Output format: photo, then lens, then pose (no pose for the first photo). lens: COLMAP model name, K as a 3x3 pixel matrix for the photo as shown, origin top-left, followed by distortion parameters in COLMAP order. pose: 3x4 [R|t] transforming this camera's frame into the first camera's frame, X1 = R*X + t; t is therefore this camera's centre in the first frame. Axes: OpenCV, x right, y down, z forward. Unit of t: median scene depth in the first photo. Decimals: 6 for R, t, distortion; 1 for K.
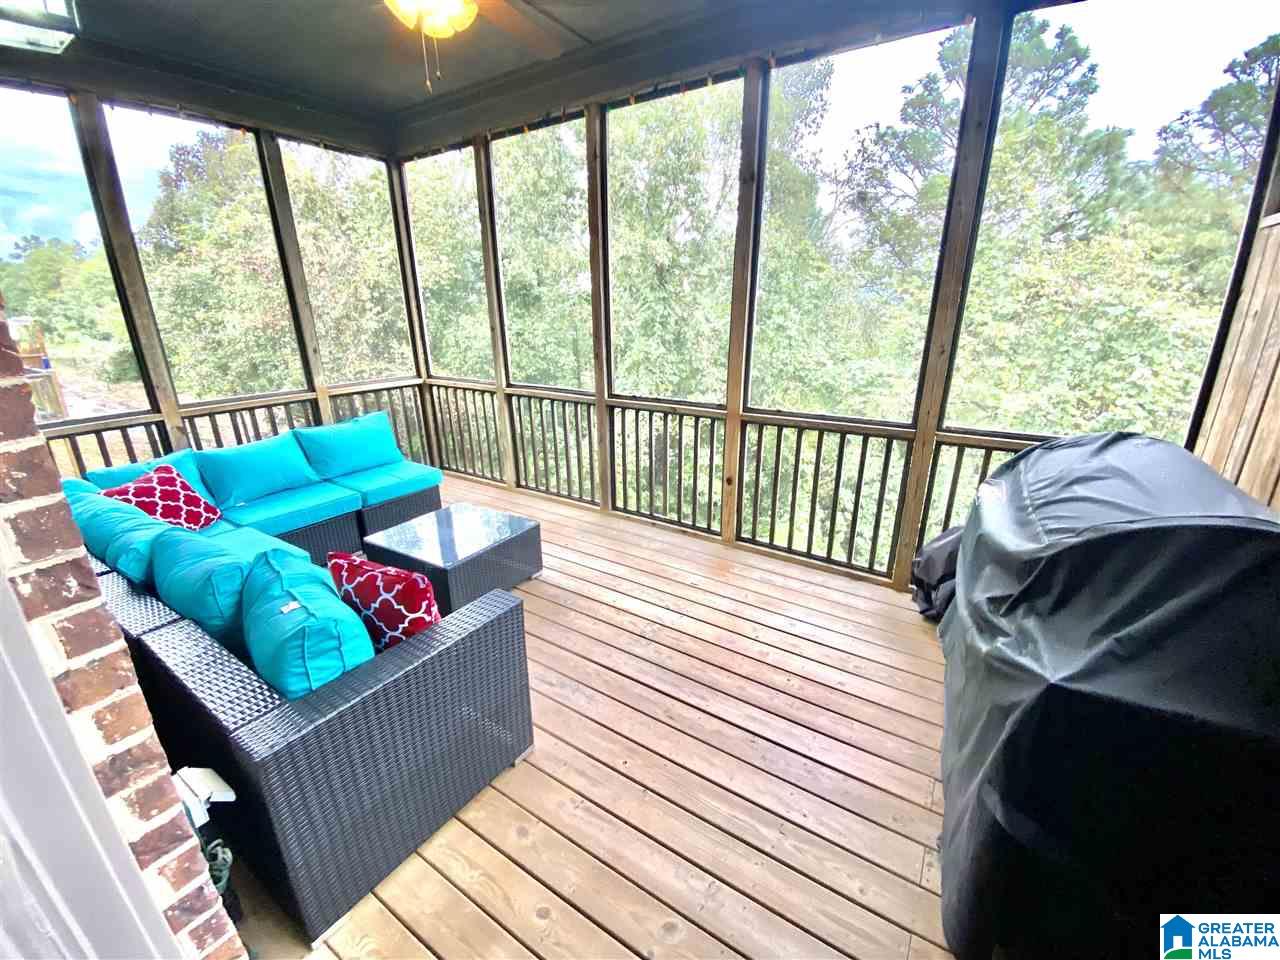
lens RADIAL K [[517.3, 0, 640.9], [0, 517.3, 480.1], [0, 0, 1]] dist [0.024855, -0.024688]
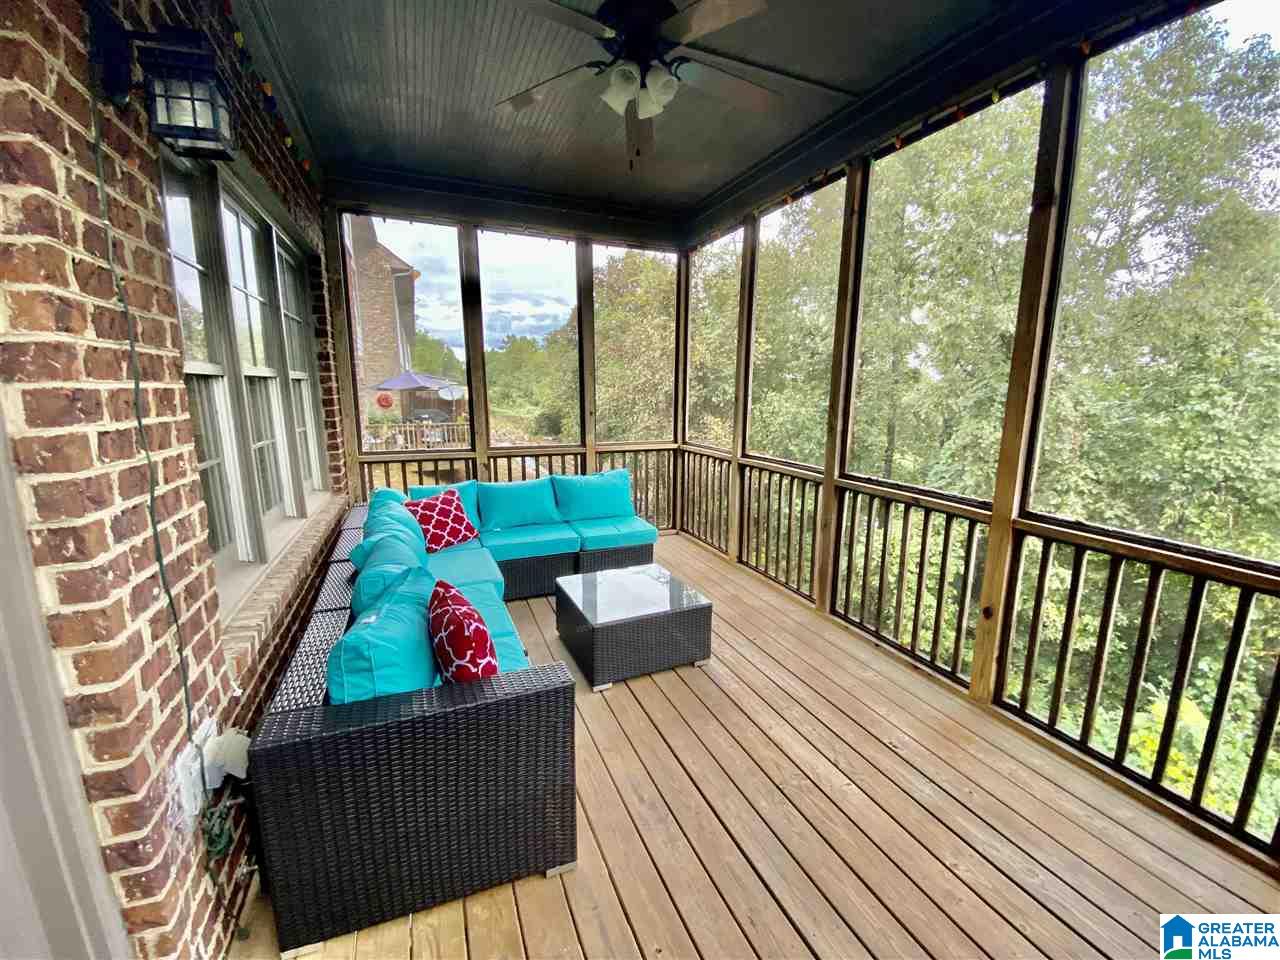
lens RADIAL K [[517.4, 0, 637.0], [0, 517.4, 476.3], [0, 0, 1]] dist [0.051271, -0.039322]
pose [[0.827681, 0.106986, -0.550906, 0.143333], [-0.188808, 0.977521, -0.093831, -0.021260], [0.528484, 0.181678, 0.829275, 0.125490]]
